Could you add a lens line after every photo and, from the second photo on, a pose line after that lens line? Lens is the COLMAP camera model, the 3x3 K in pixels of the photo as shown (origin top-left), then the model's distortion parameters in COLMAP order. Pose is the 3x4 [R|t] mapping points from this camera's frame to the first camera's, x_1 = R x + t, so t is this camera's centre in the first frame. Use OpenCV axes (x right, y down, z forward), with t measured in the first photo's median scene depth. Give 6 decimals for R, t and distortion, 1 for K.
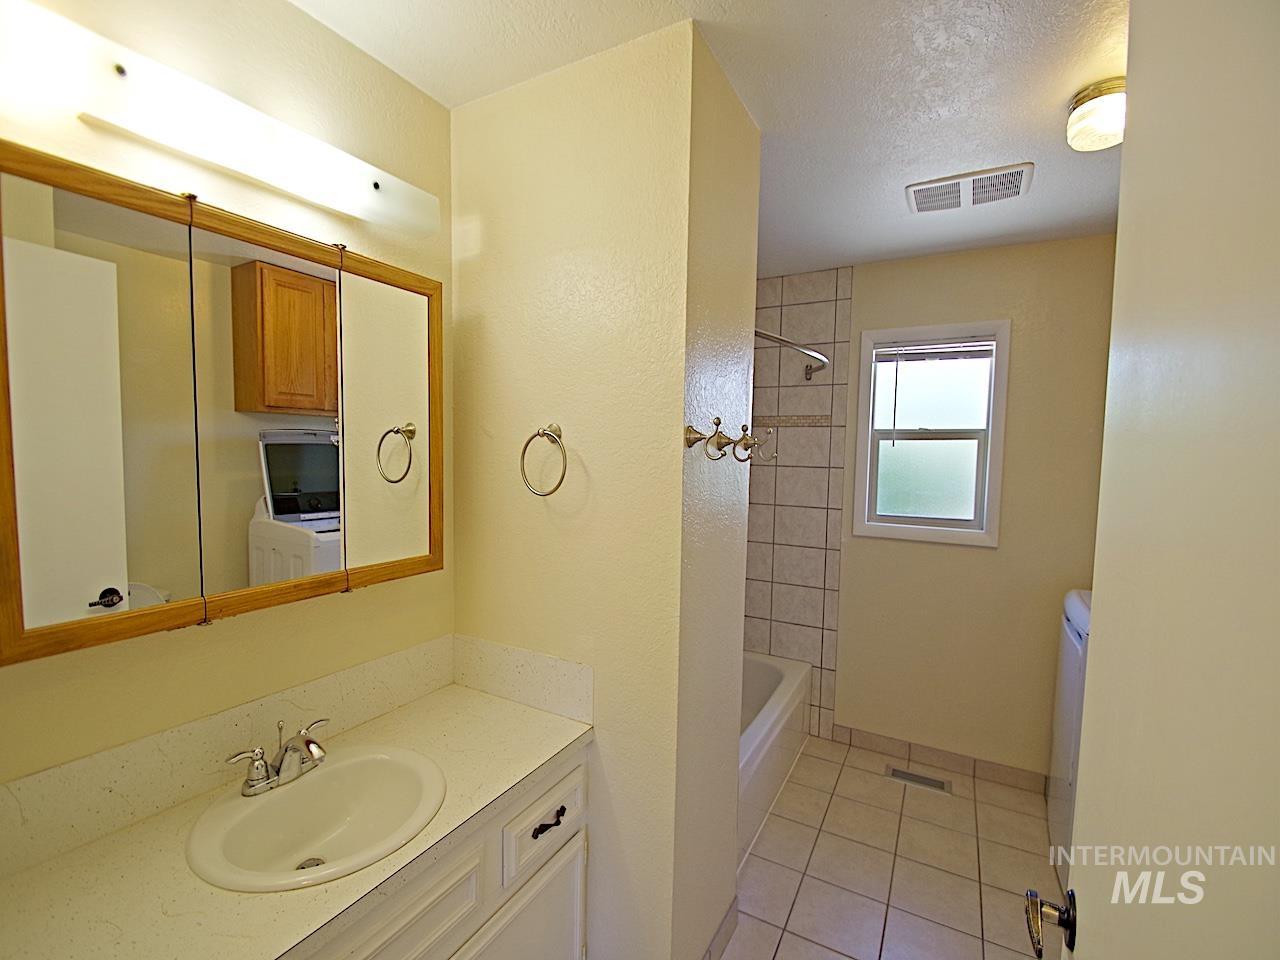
lens RADIAL K [[572.8, 0, 628.8], [0, 572.8, 492.9], [0, 0, 1]] dist [0.004187, -0.008992]
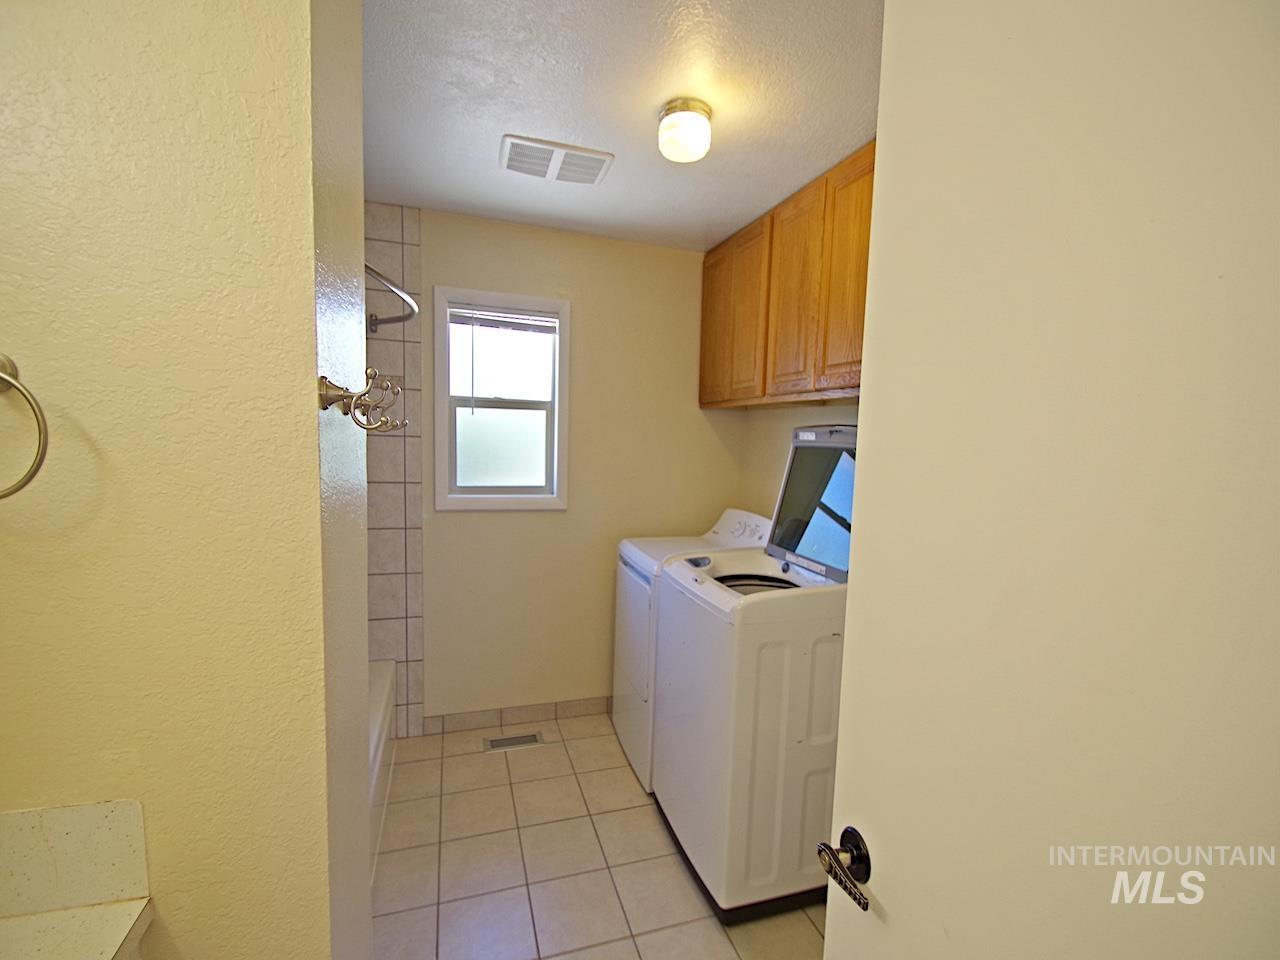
lens RADIAL K [[572.8, 0, 642.5], [0, 572.8, 488.7], [0, 0, 1]] dist [0.004187, -0.008992]
pose [[0.666779, -0.068538, 0.742097, -0.069363], [0.030749, 0.997444, 0.064493, -0.010344], [-0.744621, -0.020184, 0.667183, 0.145110]]
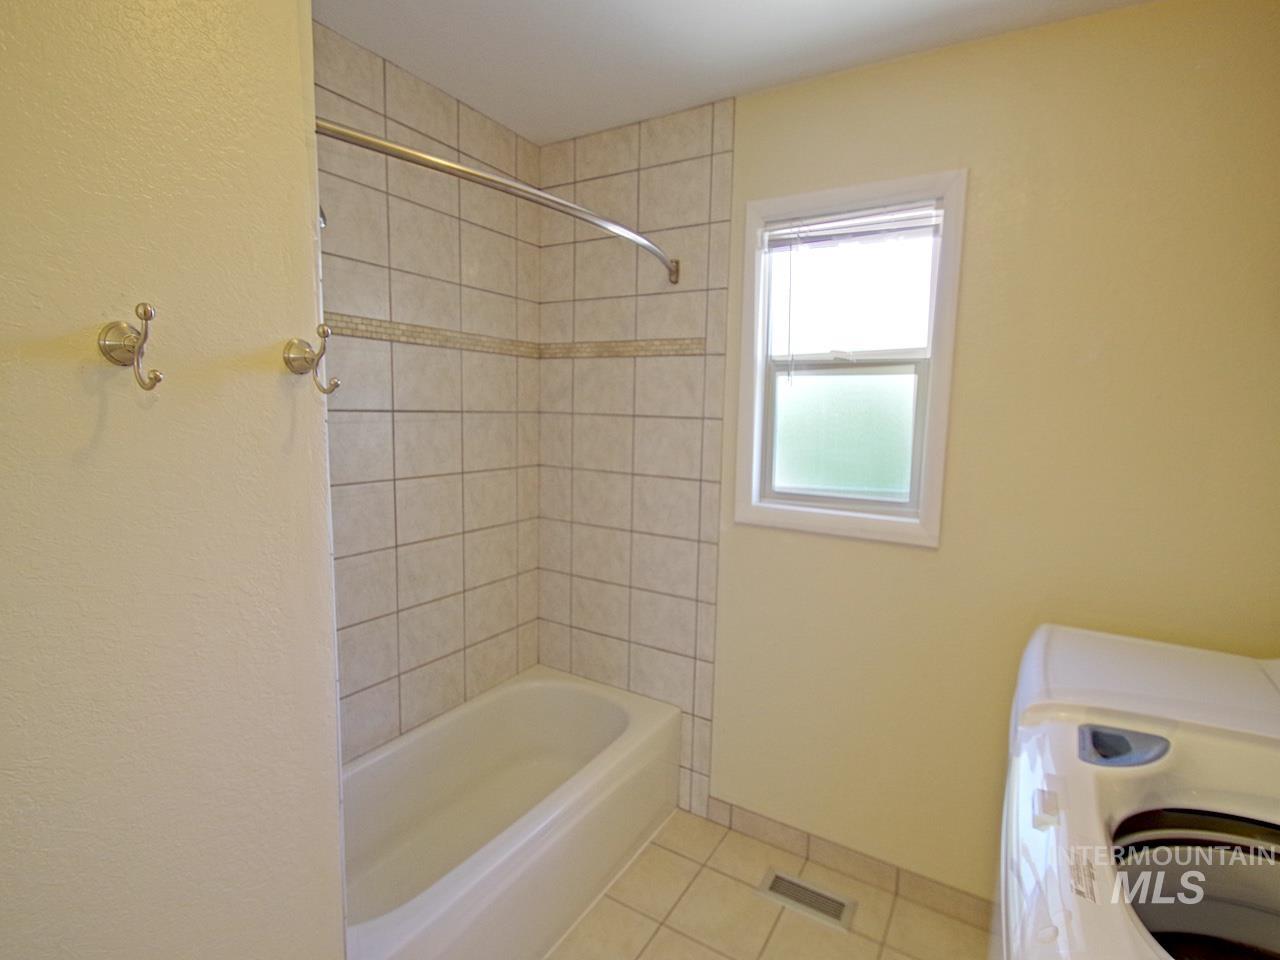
lens RADIAL K [[635.2, 0, 635.2], [0, 635.2, 484.6], [0, 0, 1]] dist [0.000251, -0.003683]
pose [[0.999071, 0.008800, -0.042186, 0.319309], [-0.006540, 0.998551, 0.053419, -0.007133], [0.042595, -0.053093, 0.997681, 0.279654]]
